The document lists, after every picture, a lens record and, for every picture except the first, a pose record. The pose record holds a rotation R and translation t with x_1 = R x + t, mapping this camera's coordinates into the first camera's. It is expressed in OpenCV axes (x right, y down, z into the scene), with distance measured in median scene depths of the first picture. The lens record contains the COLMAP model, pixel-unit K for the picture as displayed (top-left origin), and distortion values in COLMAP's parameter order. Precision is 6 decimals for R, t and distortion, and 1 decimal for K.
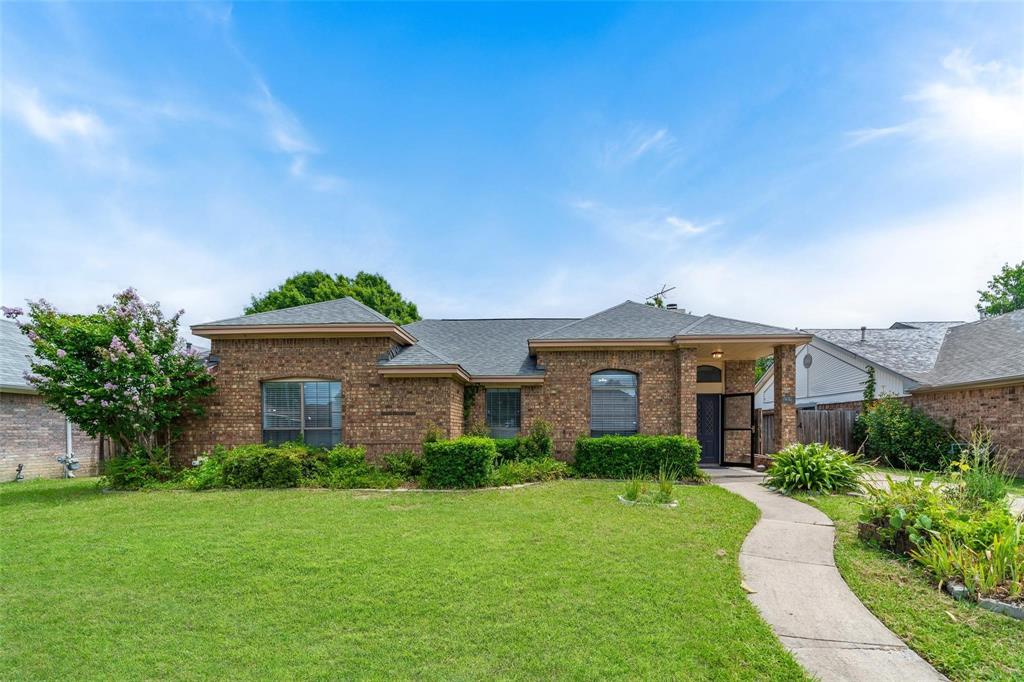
lens RADIAL K [[427.2, 0, 509.8], [0, 427.2, 432.2], [0, 0, 1]] dist [-0.015668, -0.000740]
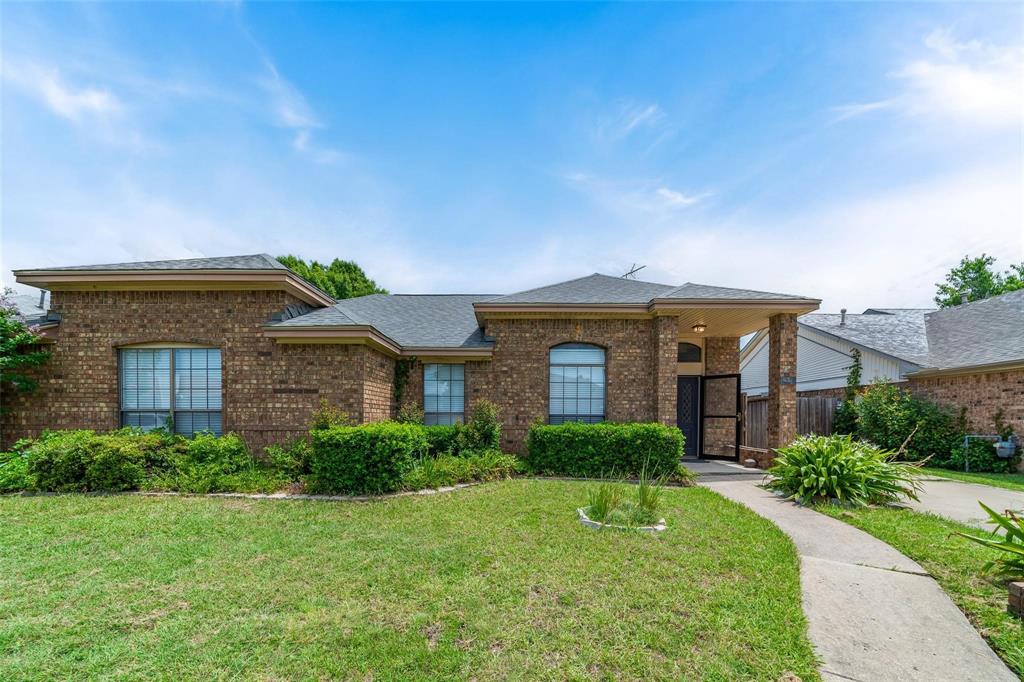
lens RADIAL K [[376.9, 0, 502.1], [0, 376.9, 423.2], [0, 0, 1]] dist [-0.010605, 0.000836]
pose [[0.999492, 0.008844, 0.030624, 0.080205], [-0.009234, 0.999878, 0.012628, 0.001591], [-0.030508, -0.012904, 0.999451, 0.286381]]
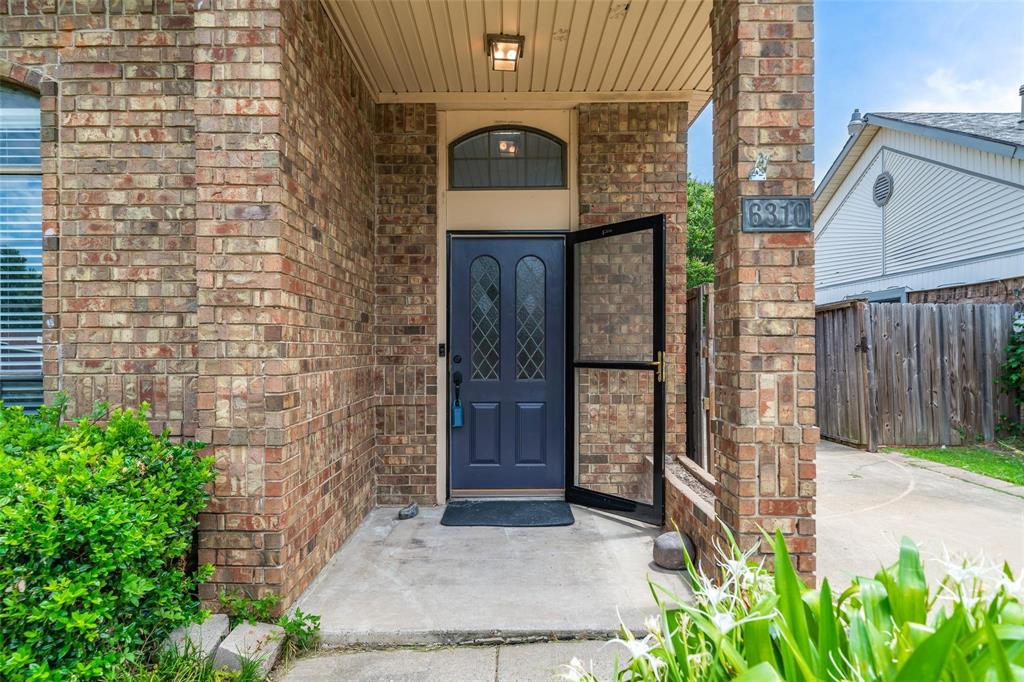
lens RADIAL K [[597.9, 0, 507.9], [0, 597.9, 347.9], [0, 0, 1]] dist [0.004385, -0.001082]
pose [[0.998675, -0.002371, 0.051399, 0.522331], [0.002513, 0.999993, -0.002682, -0.018398], [-0.051392, 0.002807, 0.998675, 0.740333]]
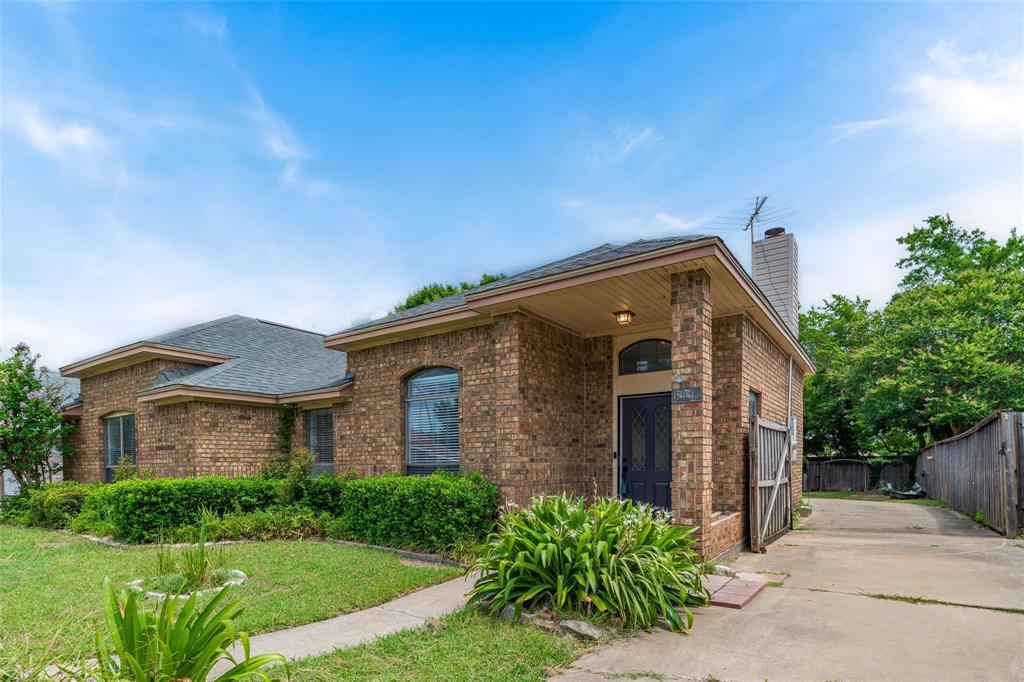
lens RADIAL K [[535.4, 0, 510.7], [0, 535.4, 471.9], [0, 0, 1]] dist [-0.010336, -0.000334]
pose [[0.851559, 0.000497, -0.524259, 0.785563], [0.007091, 0.999897, 0.012466, -0.004129], [0.524211, -0.014334, 0.851468, 0.415604]]
